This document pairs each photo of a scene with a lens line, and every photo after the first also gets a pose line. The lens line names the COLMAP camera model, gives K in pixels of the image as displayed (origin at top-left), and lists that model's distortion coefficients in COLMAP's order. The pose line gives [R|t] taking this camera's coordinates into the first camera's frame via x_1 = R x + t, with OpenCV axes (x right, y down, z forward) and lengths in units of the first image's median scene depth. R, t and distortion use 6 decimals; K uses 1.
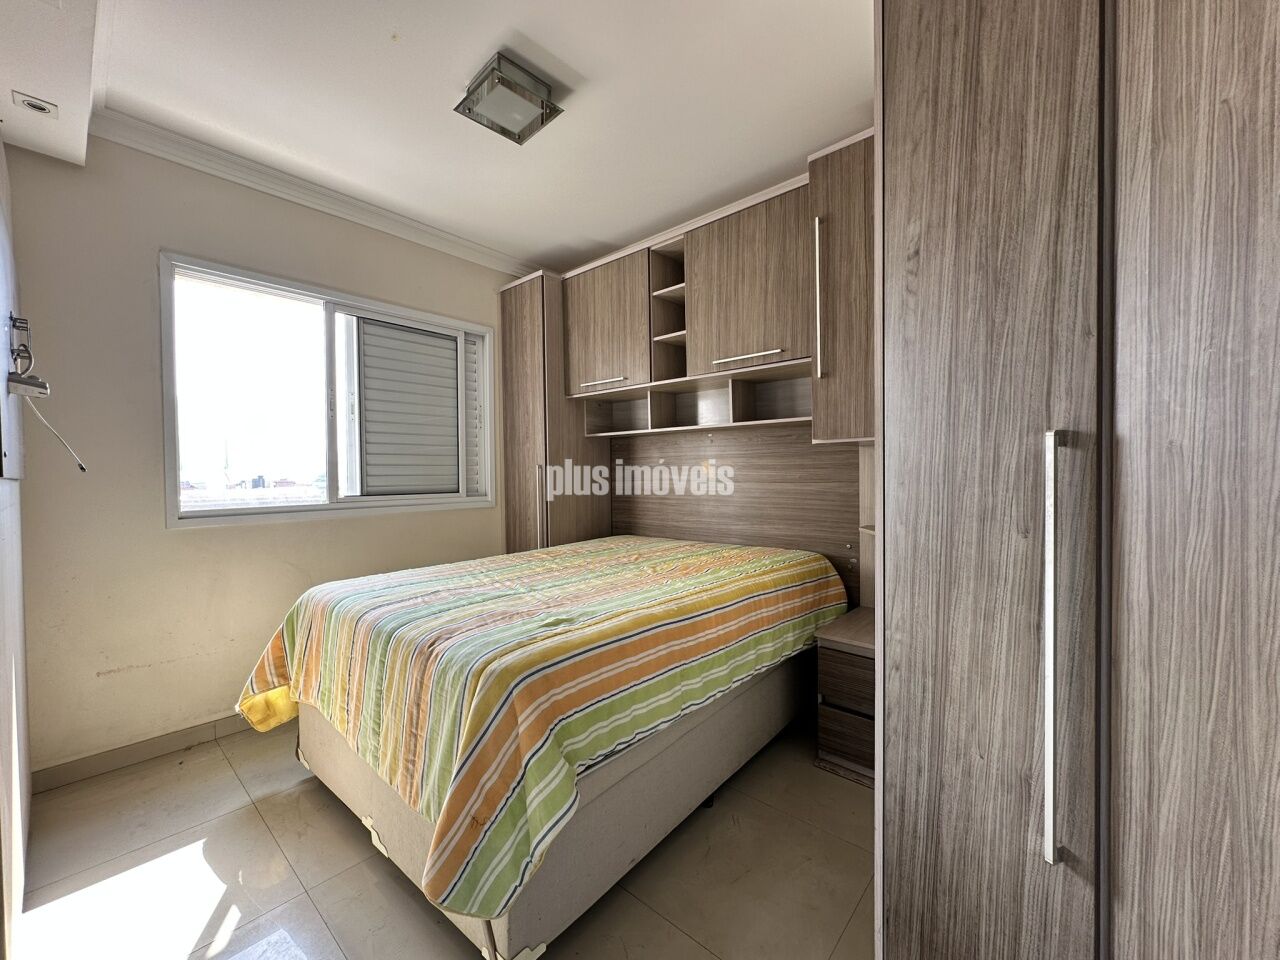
lens RADIAL K [[512.4, 0, 640.0], [0, 512.4, 480.0], [0, 0, 1]] dist [-0.001280, 0.000138]
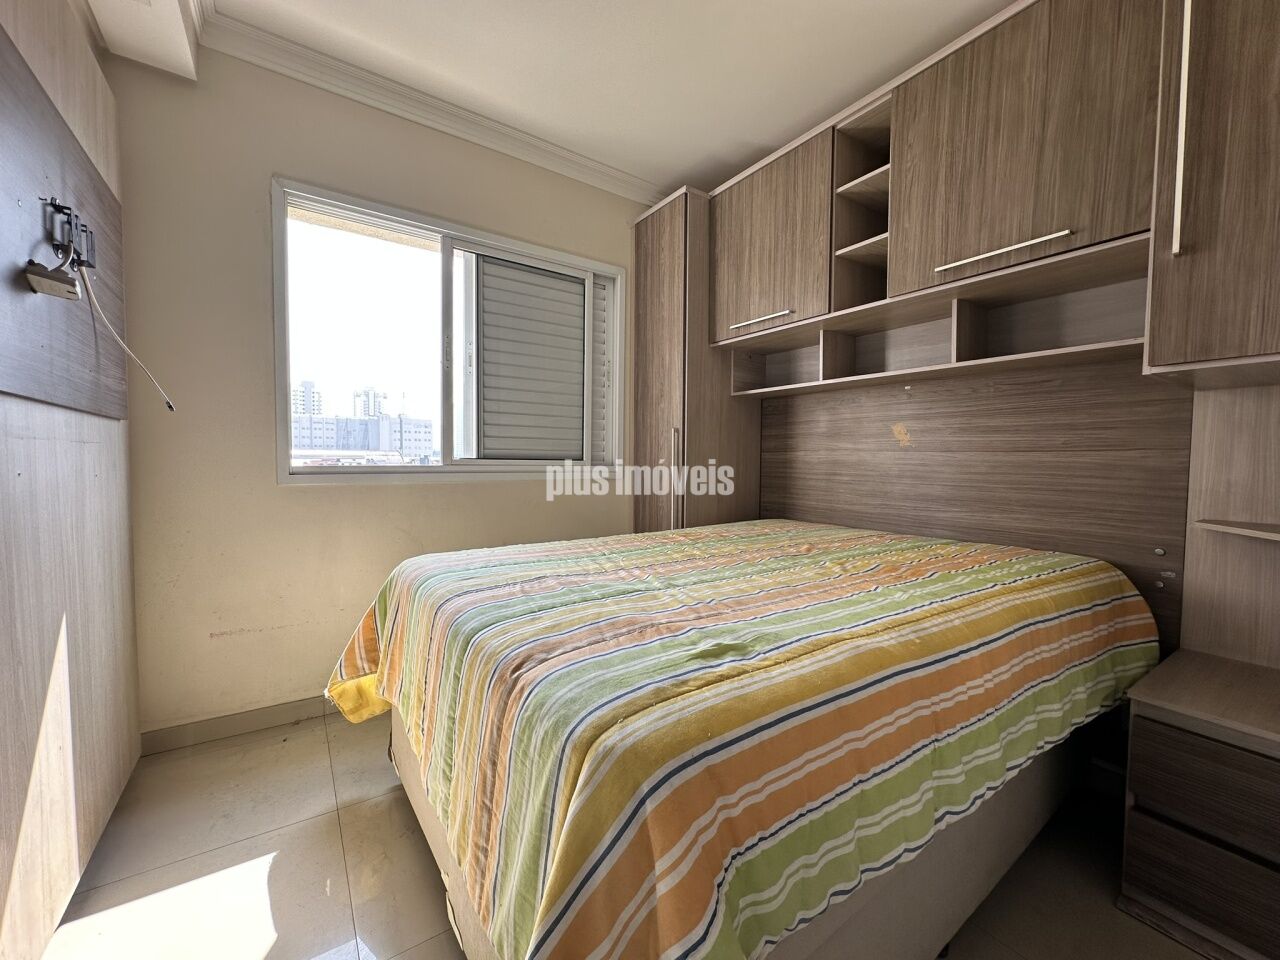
lens RADIAL K [[512.4, 0, 640.0], [0, 512.4, 480.0], [0, 0, 1]] dist [-0.001280, 0.000138]
pose [[0.970142, 0.031867, -0.240434, -0.075996], [-0.025452, 0.999234, 0.029739, 0.045401], [0.241198, -0.022732, 0.970210, 0.275295]]
